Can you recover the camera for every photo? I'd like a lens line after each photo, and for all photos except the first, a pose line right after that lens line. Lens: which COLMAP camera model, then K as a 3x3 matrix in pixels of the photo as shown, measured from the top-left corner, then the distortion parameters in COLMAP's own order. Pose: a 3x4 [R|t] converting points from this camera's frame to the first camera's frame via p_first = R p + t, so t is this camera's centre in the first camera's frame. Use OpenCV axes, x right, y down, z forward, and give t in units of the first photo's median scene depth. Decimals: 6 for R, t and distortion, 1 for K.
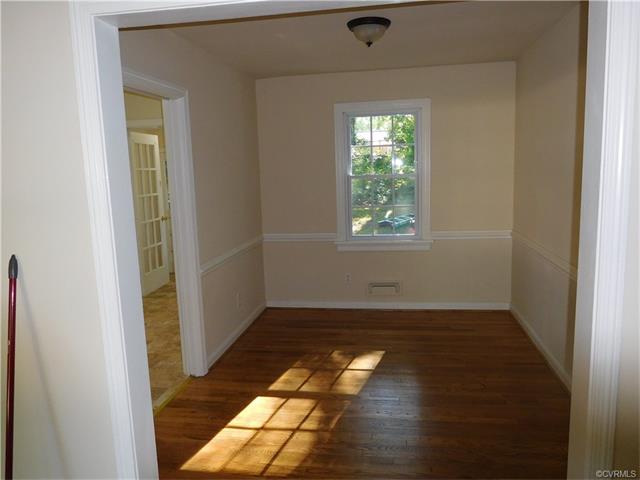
lens RADIAL K [[471.8, 0, 320.3], [0, 471.8, 239.6], [0, 0, 1]] dist [-0.007227, -0.002153]
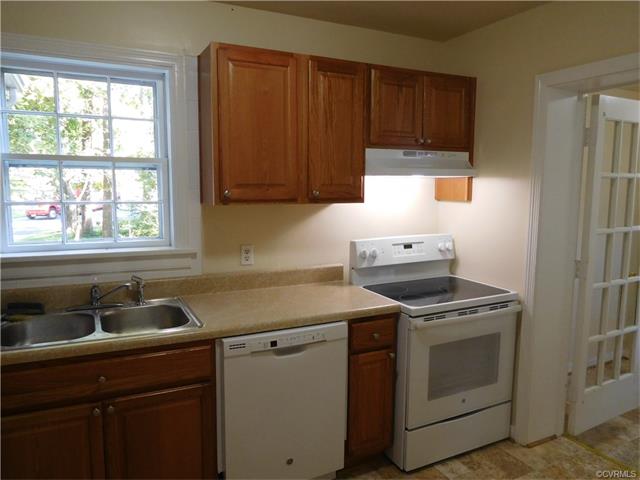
lens RADIAL K [[471.8, 0, 320.3], [0, 471.8, 240.5], [0, 0, 1]] dist [-0.007227, -0.002153]
pose [[0.571527, 0.141791, -0.808240, -0.157150], [-0.147234, 0.986693, 0.068984, -0.073550], [0.807266, 0.079574, 0.584799, 0.485165]]
